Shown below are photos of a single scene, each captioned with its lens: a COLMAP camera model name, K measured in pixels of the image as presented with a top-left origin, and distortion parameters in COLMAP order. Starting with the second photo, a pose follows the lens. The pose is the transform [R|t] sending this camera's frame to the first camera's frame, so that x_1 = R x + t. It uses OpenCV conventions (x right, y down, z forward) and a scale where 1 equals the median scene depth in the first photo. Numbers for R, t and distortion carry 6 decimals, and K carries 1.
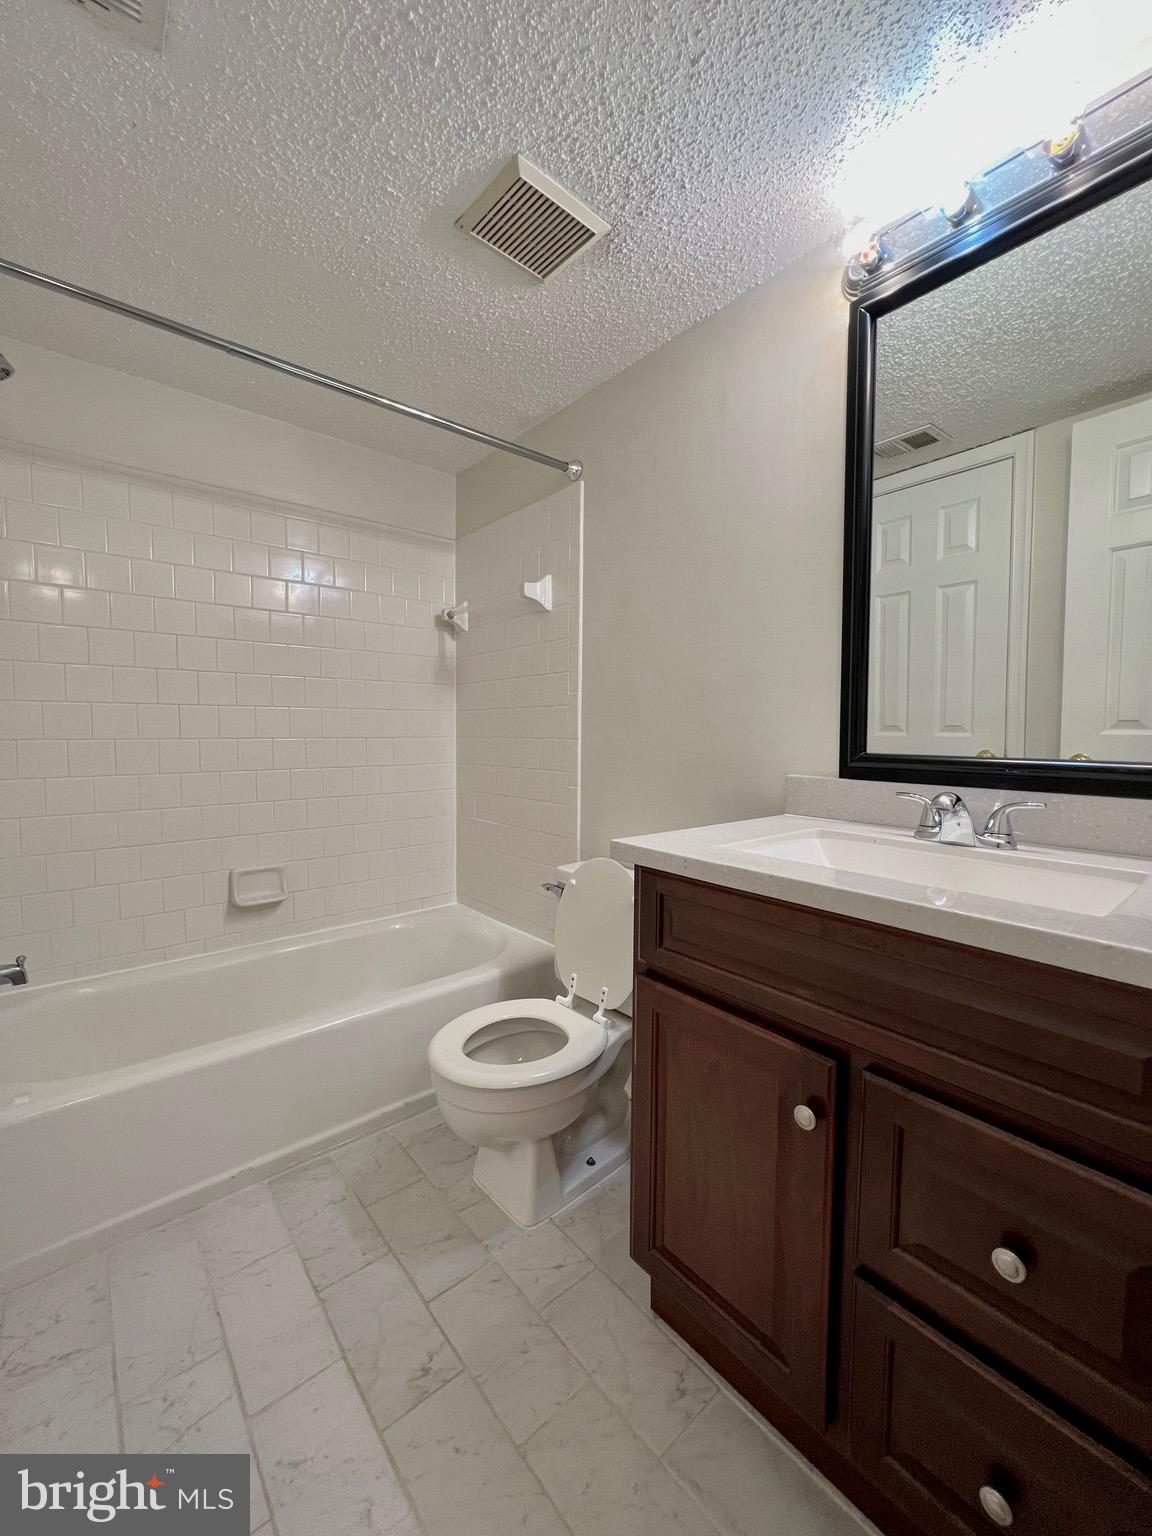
lens RADIAL K [[613.2, 0, 585.9], [0, 613.2, 761.8], [0, 0, 1]] dist [-0.001234, 0.001180]
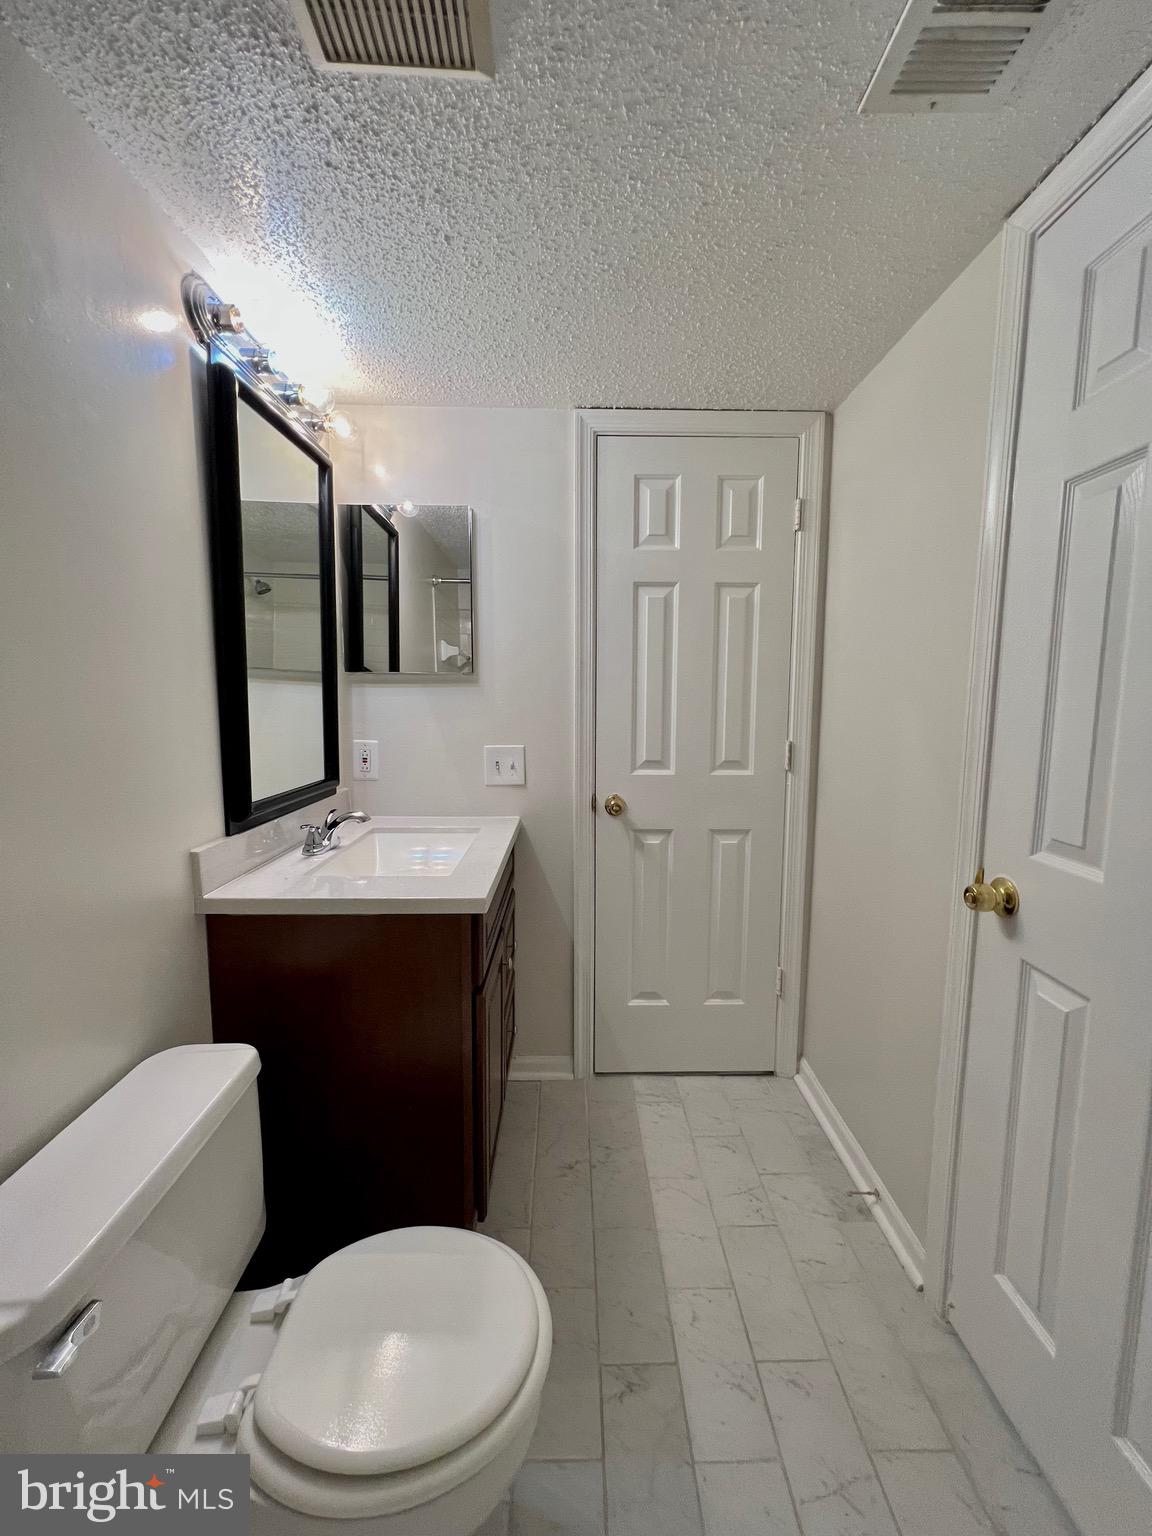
lens RADIAL K [[613.2, 0, 585.9], [0, 613.2, 761.8], [0, 0, 1]] dist [-0.001234, 0.001180]
pose [[-0.779481, -0.090002, 0.619926, -0.442654], [0.025692, 0.984199, 0.175193, -0.174134], [-0.625898, 0.152487, -0.764852, 0.972784]]
